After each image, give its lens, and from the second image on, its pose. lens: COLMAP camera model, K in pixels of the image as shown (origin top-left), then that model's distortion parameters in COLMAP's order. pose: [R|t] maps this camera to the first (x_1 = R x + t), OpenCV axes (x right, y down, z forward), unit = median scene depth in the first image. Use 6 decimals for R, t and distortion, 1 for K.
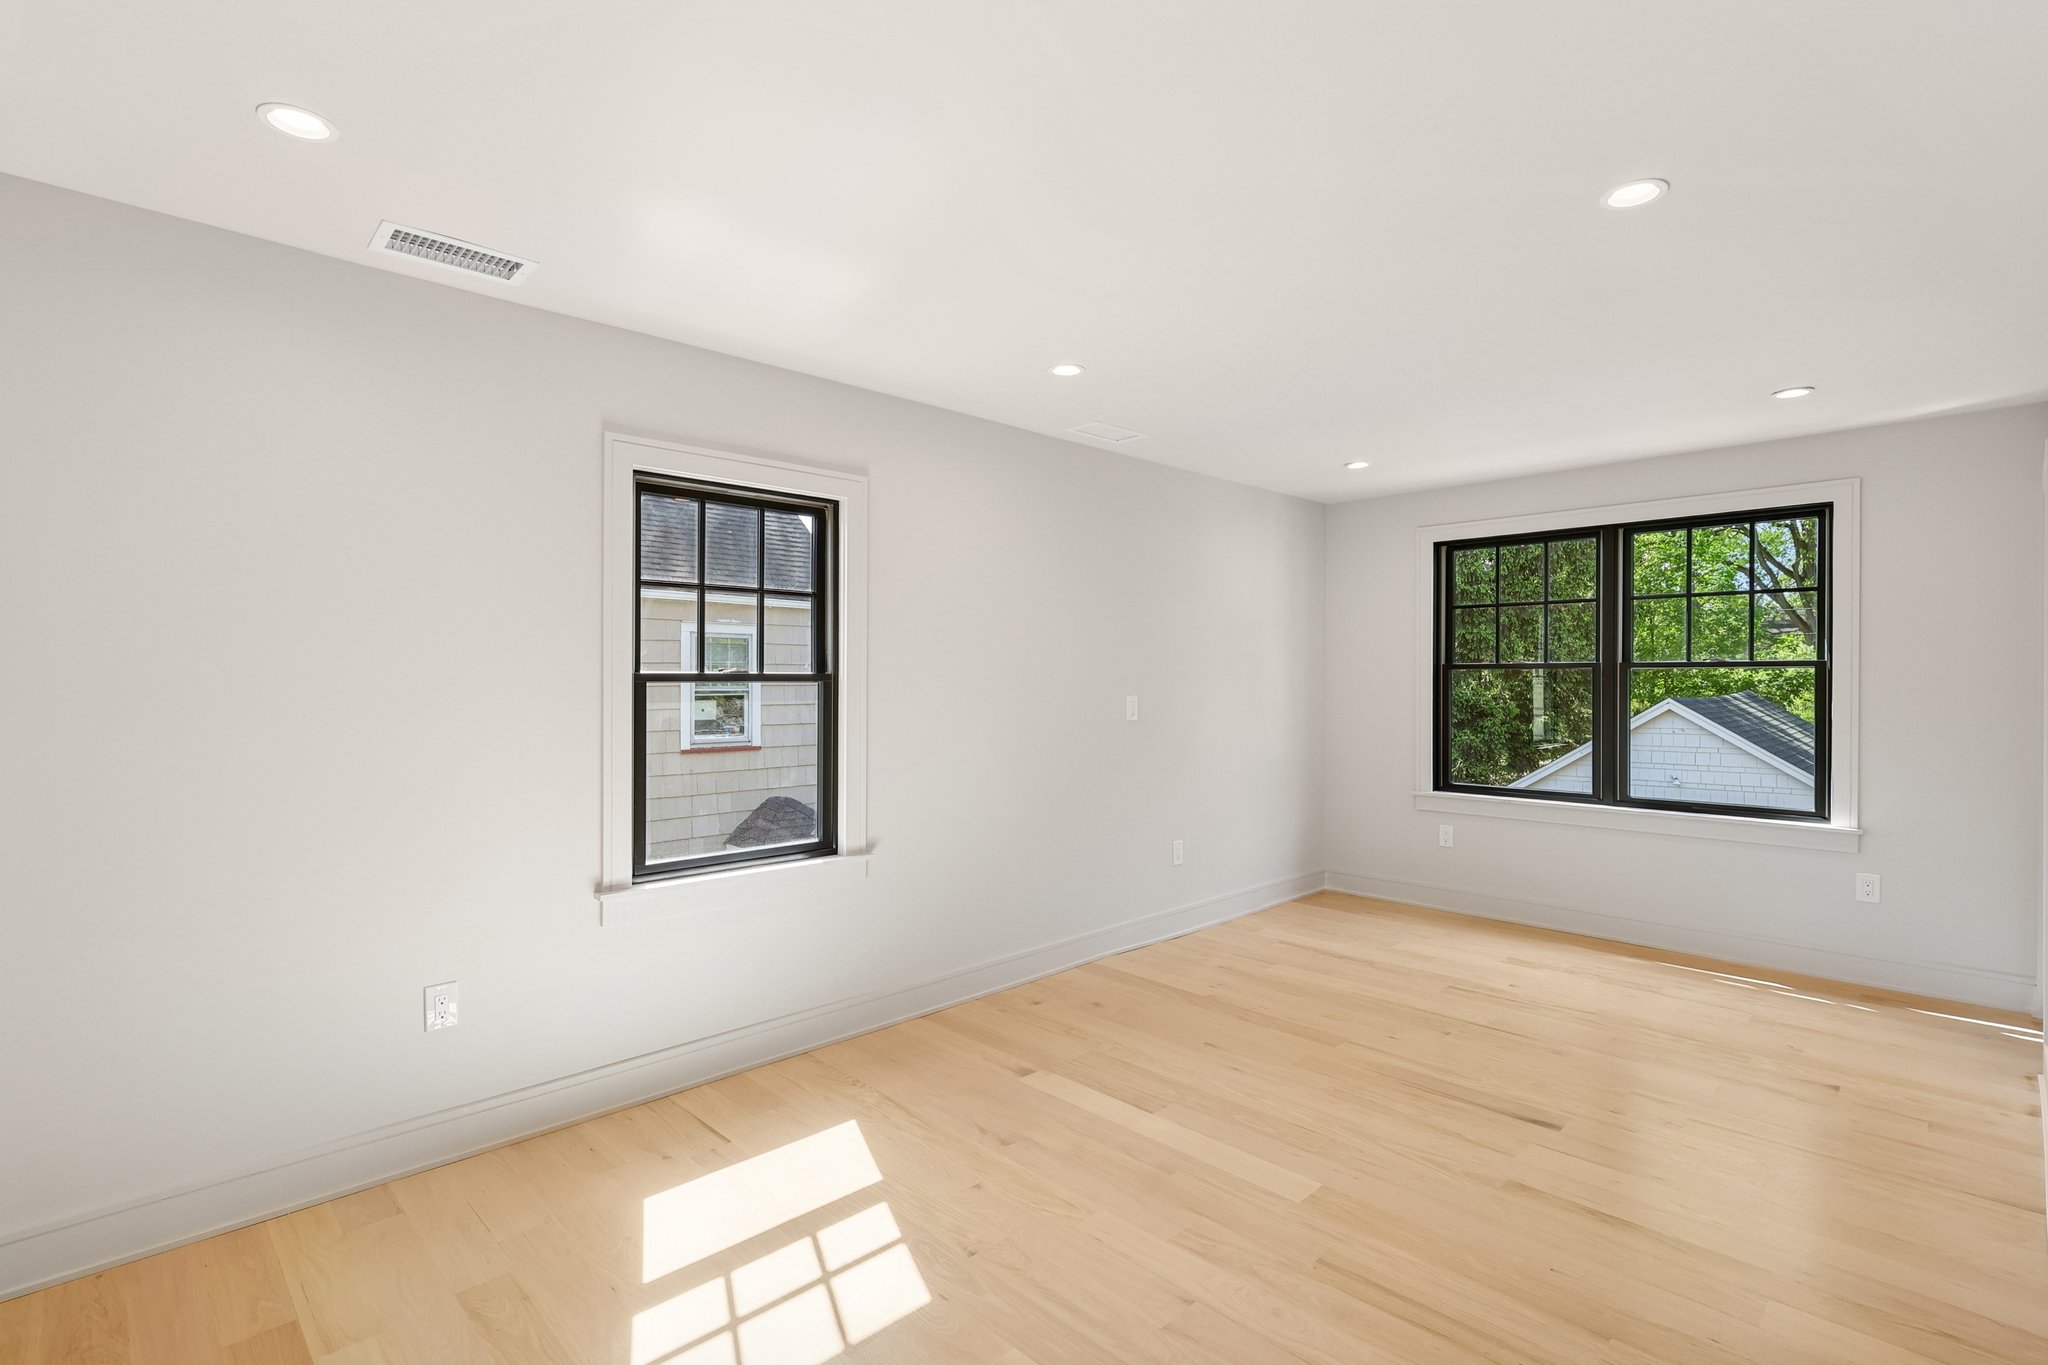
lens RADIAL K [[975.7, 0, 1024.7], [0, 975.7, 691.4], [0, 0, 1]] dist [-0.010180, 0.012389]
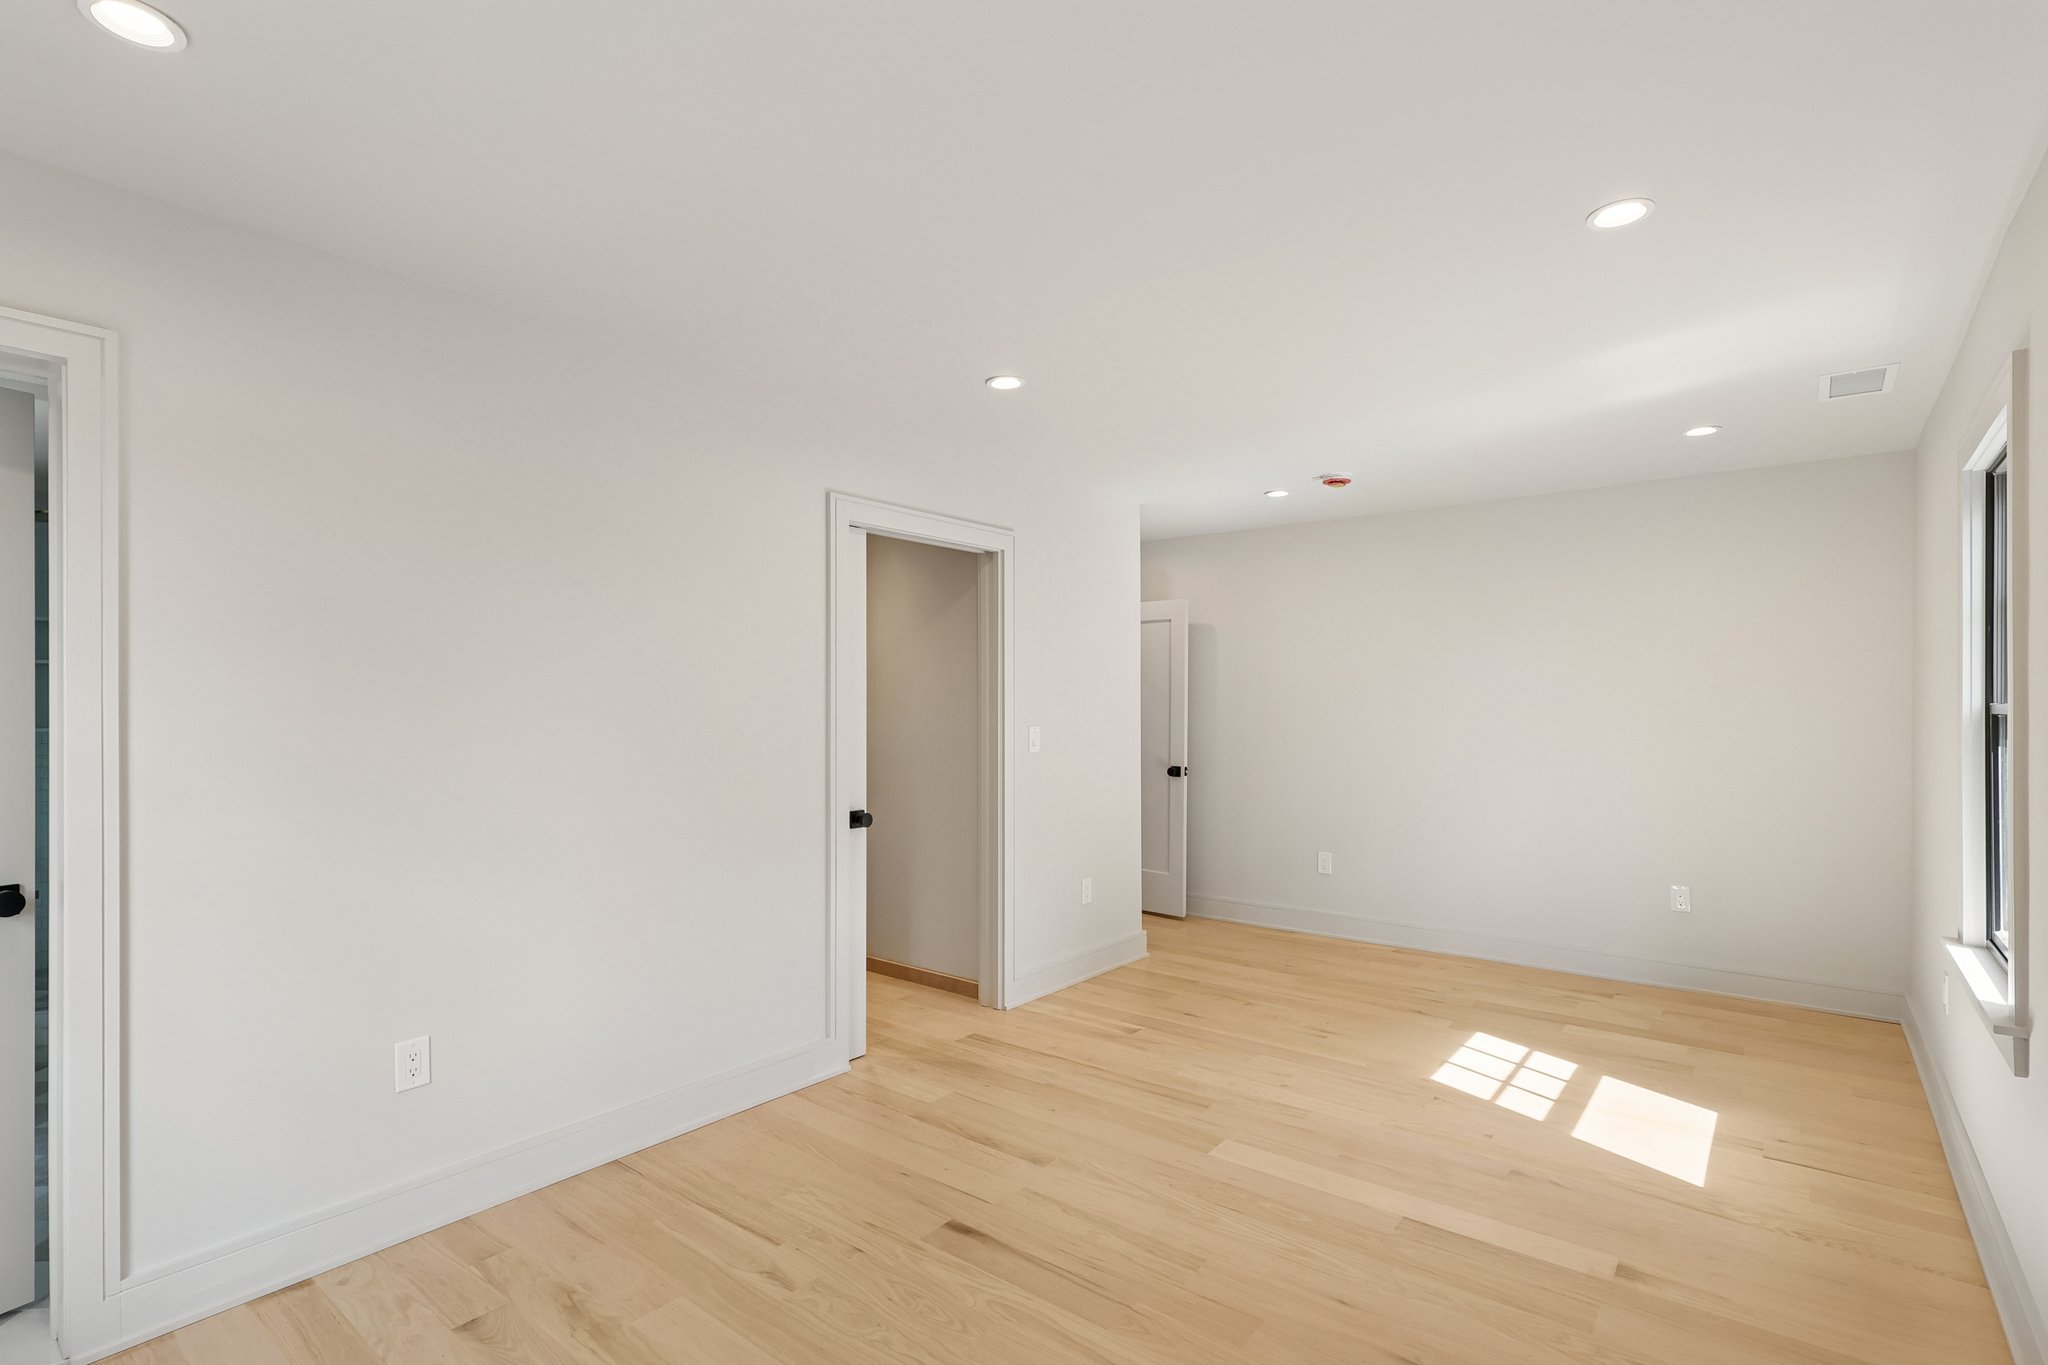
lens RADIAL K [[975.7, 0, 1024.7], [0, 975.7, 691.4], [0, 0, 1]] dist [-0.010180, 0.012389]
pose [[-0.991578, -0.003086, -0.129475, 0.602430], [-0.003215, 0.999995, 0.000787, -0.029602], [0.129472, 0.001197, -0.991582, 1.896508]]
